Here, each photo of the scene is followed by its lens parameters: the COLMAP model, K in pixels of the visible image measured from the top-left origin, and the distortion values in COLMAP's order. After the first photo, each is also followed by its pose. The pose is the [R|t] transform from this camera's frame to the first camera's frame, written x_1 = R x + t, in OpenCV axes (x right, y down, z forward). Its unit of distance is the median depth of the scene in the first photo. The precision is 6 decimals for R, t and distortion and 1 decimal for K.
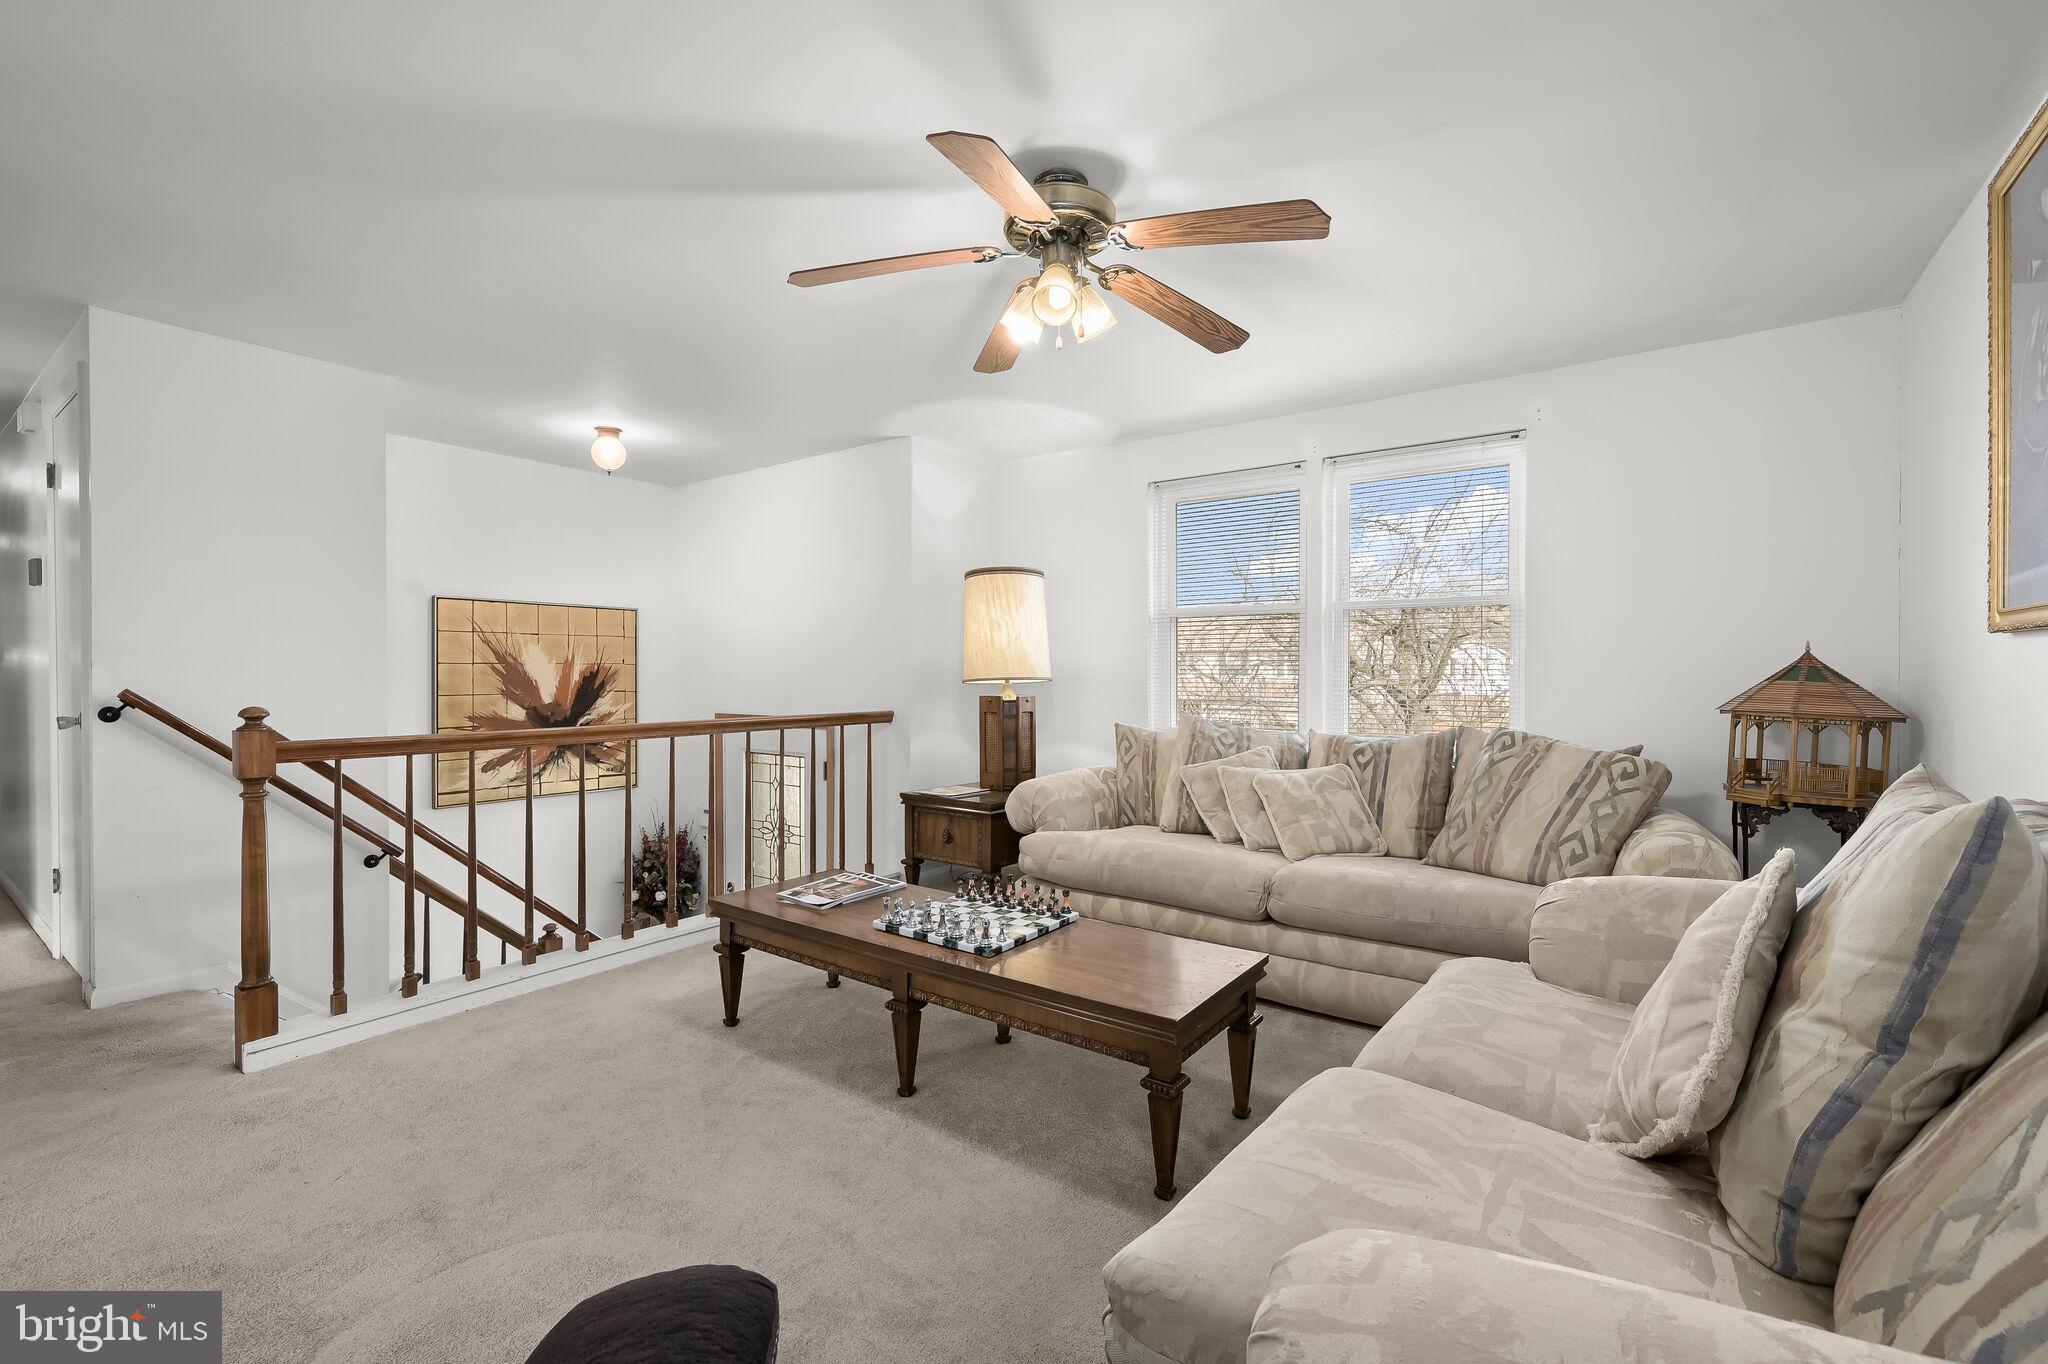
lens RADIAL K [[869.4, 0, 1034.9], [0, 869.4, 670.4], [0, 0, 1]] dist [-0.000011, -0.000005]
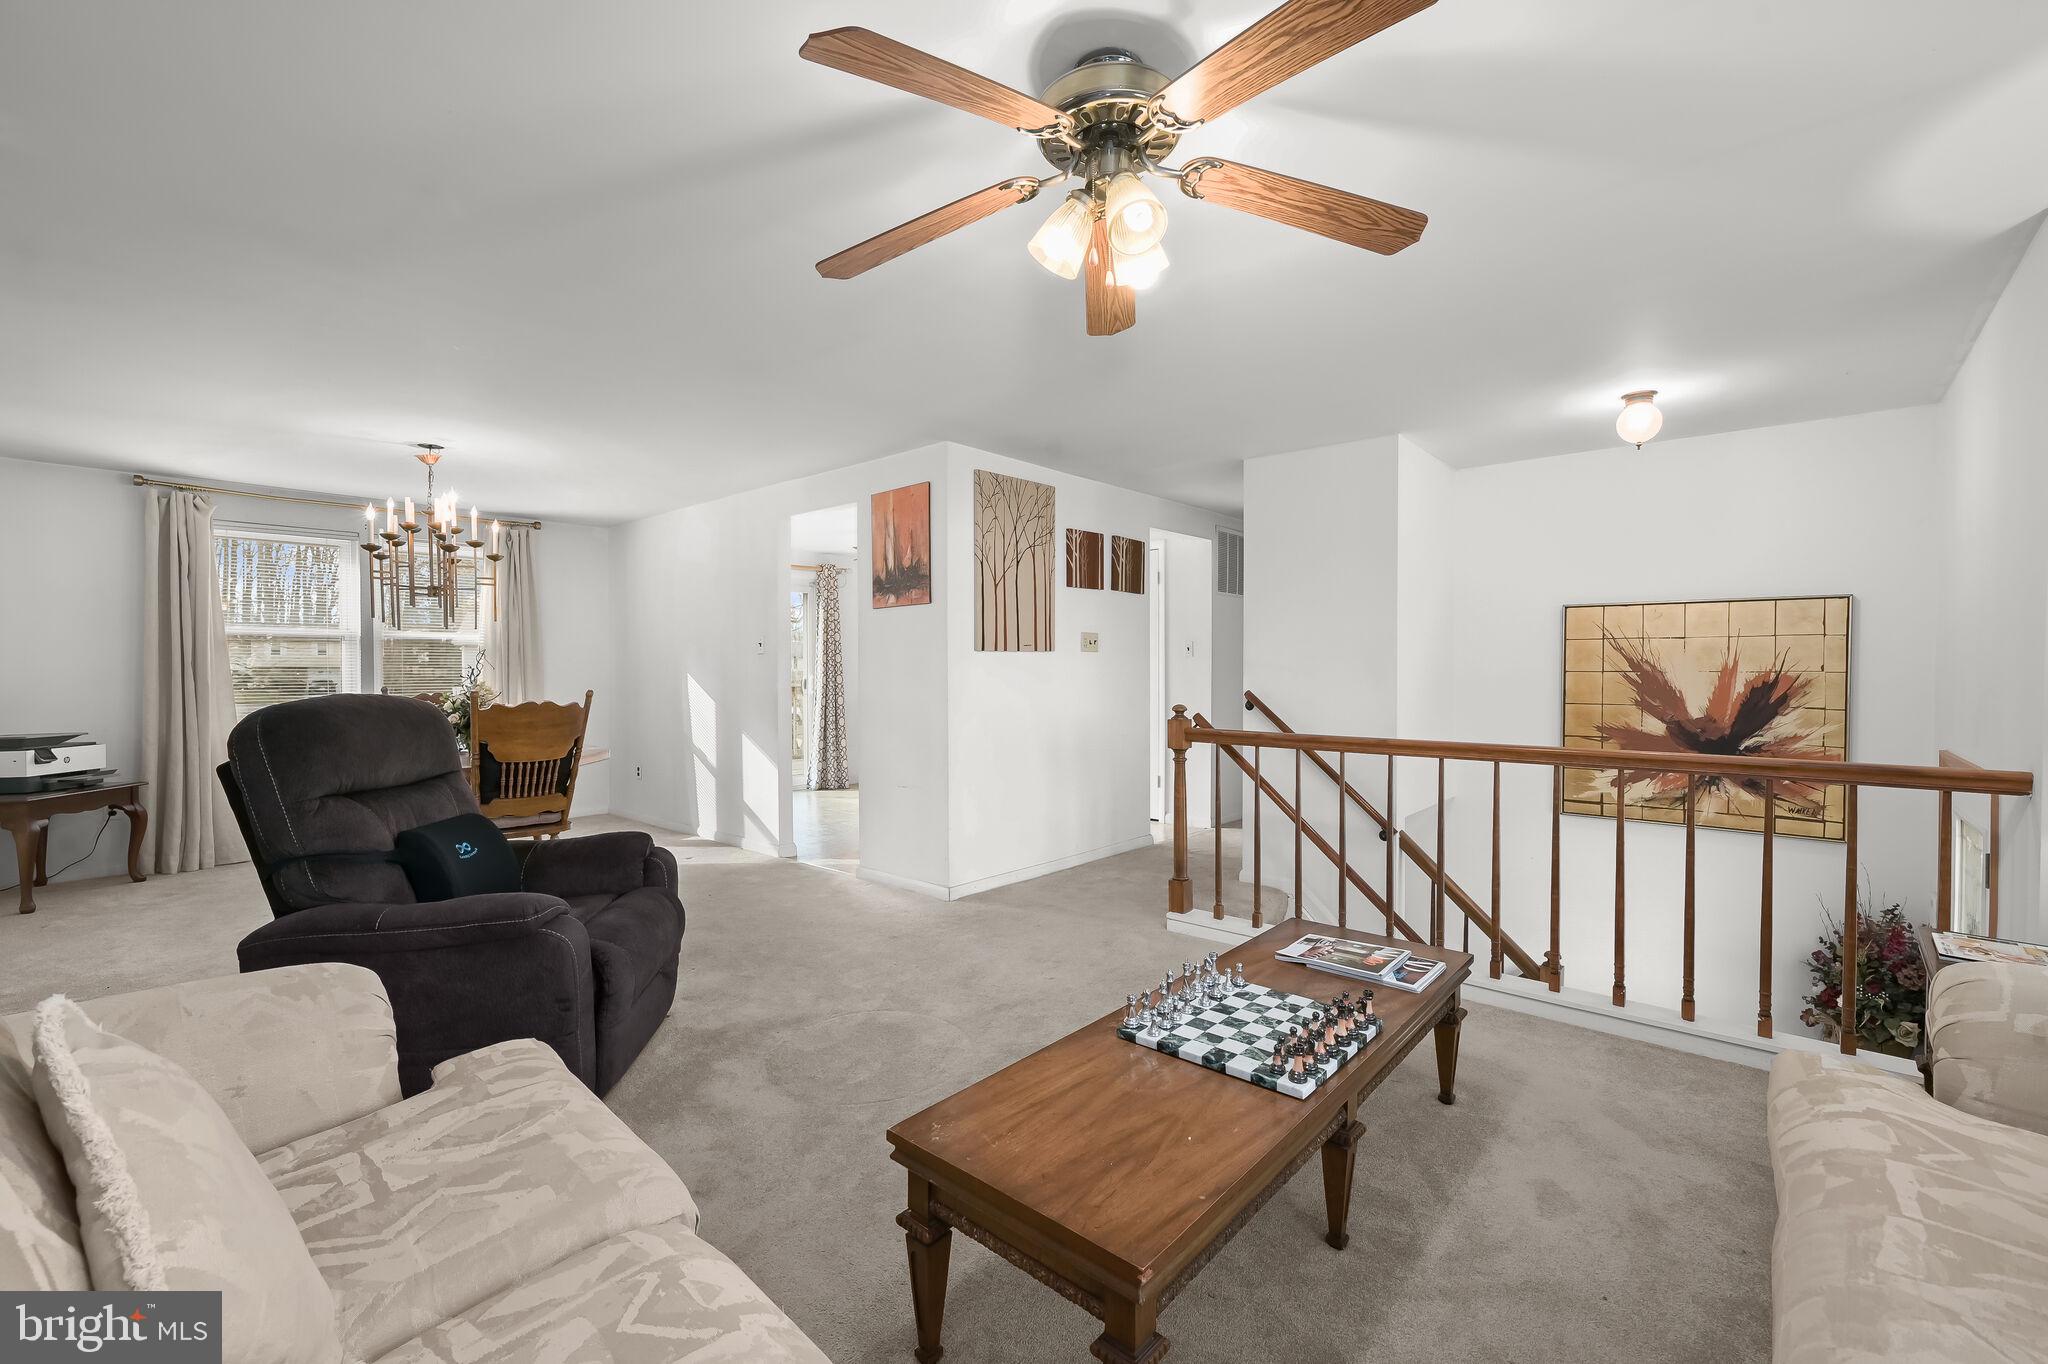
lens RADIAL K [[859.6, 0, 1024.0], [0, 859.6, 682.0], [0, 0, 1]] dist [0.001473, 0.000557]
pose [[-0.093873, 0.018364, -0.995415, 0.442866], [0.002019, 0.999831, 0.018255, -0.018514], [0.995582, -0.000296, -0.093894, 0.553250]]
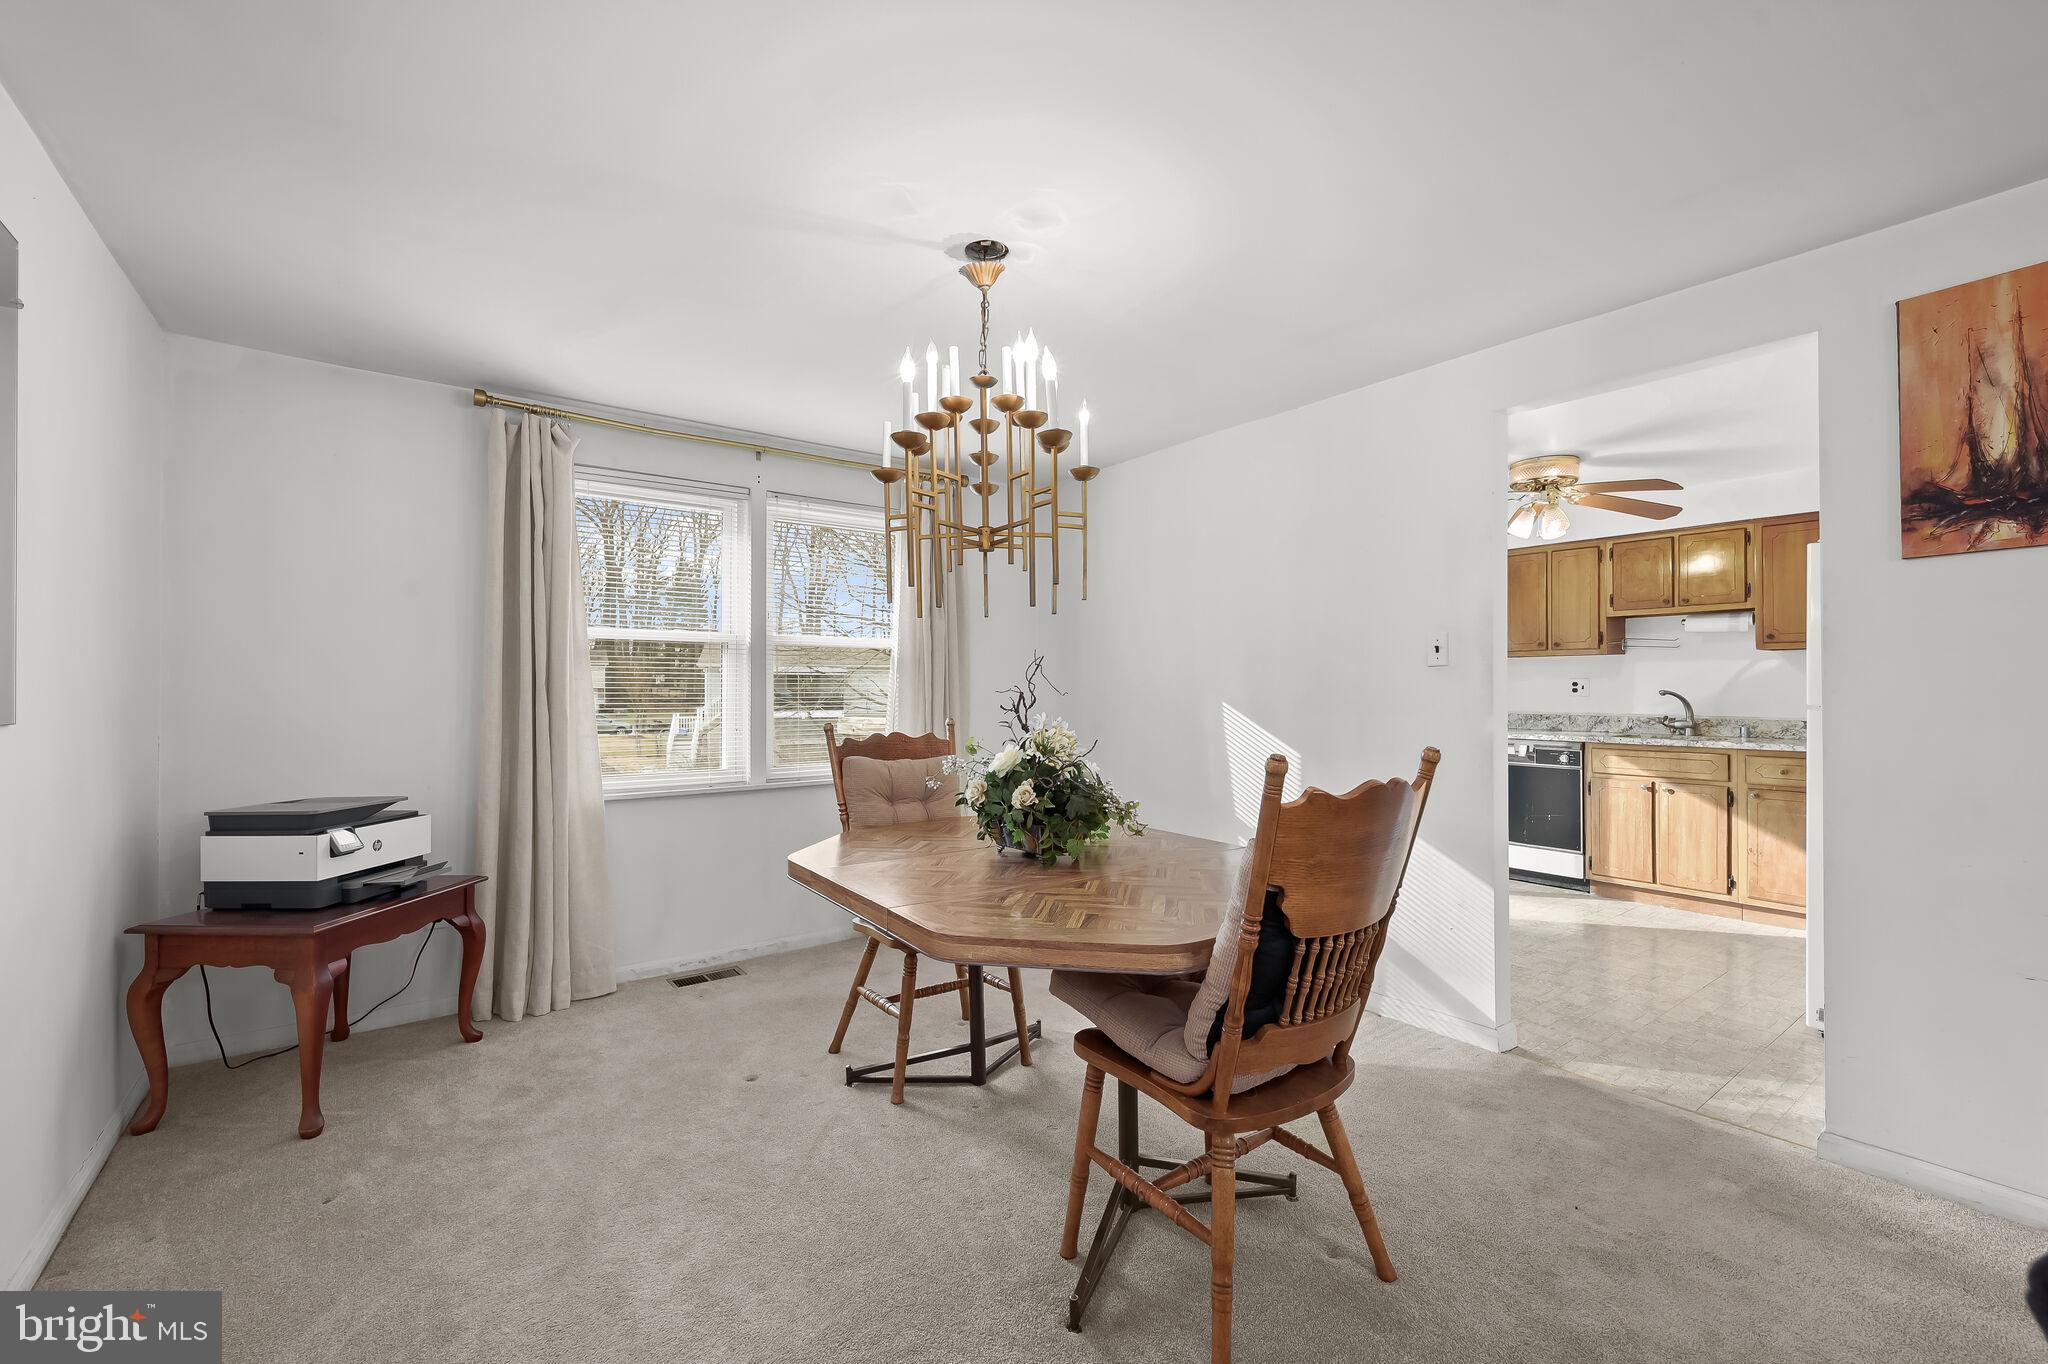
lens RADIAL K [[852.1, 0, 1021.9], [0, 852.1, 687.1], [0, 0, 1]] dist [-0.001579, -0.000401]
pose [[-0.294311, -0.002015, -0.955708, -0.094569], [0.000083, 0.999998, -0.002134, -0.019796], [0.955710, -0.000707, -0.294310, -0.151056]]
